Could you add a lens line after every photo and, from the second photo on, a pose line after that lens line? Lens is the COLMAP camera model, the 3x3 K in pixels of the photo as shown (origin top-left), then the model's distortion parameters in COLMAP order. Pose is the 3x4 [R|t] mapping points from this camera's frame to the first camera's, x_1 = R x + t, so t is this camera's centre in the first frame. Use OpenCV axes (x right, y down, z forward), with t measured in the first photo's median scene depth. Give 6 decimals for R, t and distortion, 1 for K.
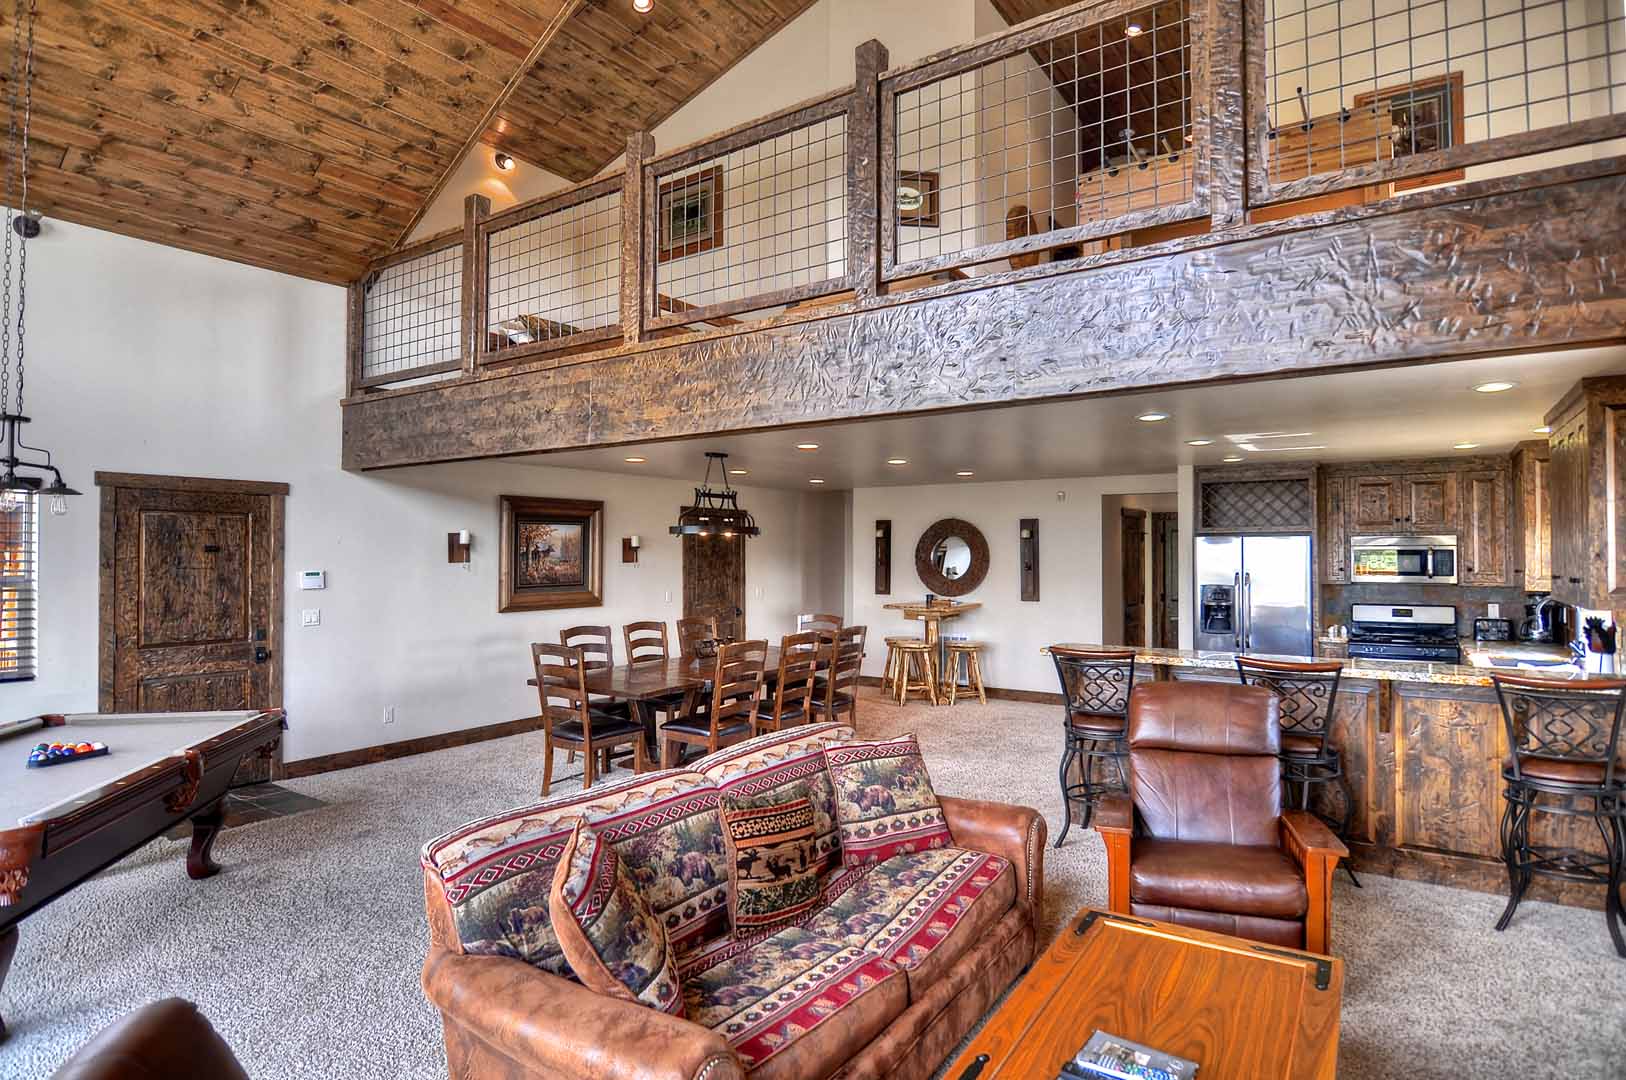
lens RADIAL K [[876.4, 0, 804.2], [0, 876.4, 541.6], [0, 0, 1]] dist [0.001610, 0.000087]
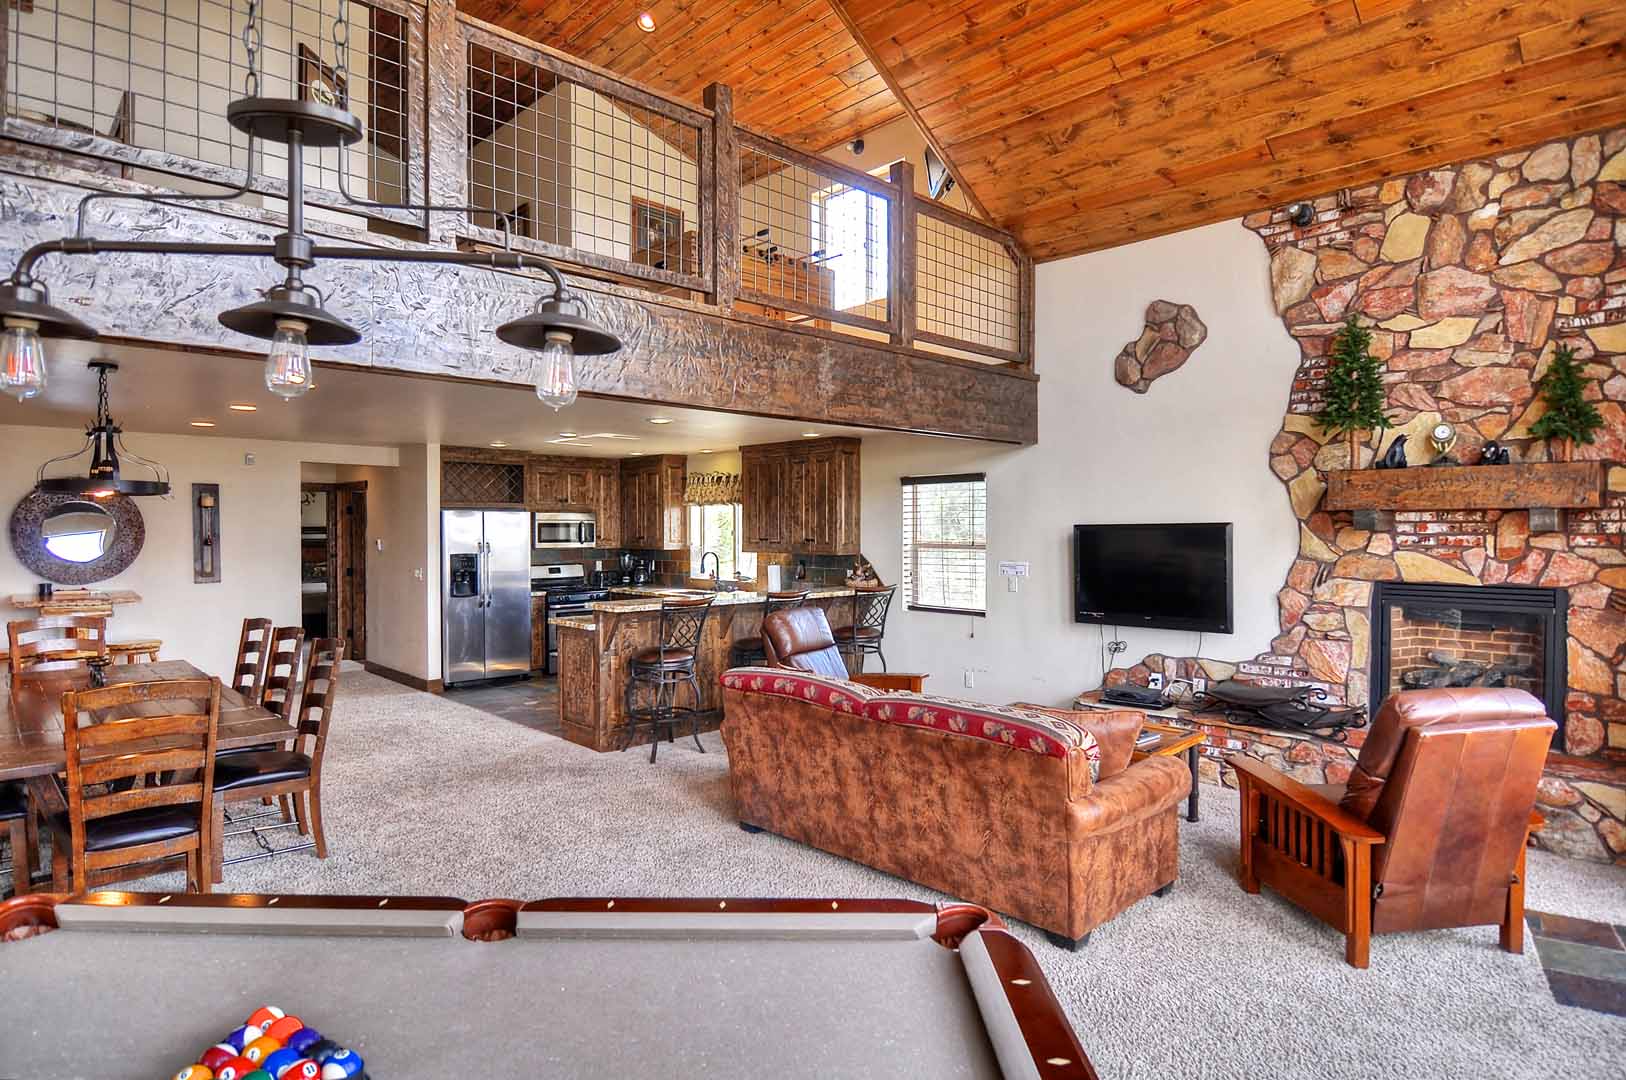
lens RADIAL K [[876.4, 0, 804.8], [0, 876.4, 534.9], [0, 0, 1]] dist [0.001610, 0.000087]
pose [[0.197849, -0.007955, 0.980200, -0.541586], [-0.013918, 0.999843, 0.010924, 0.007129], [-0.980134, -0.015804, 0.197708, 0.356425]]
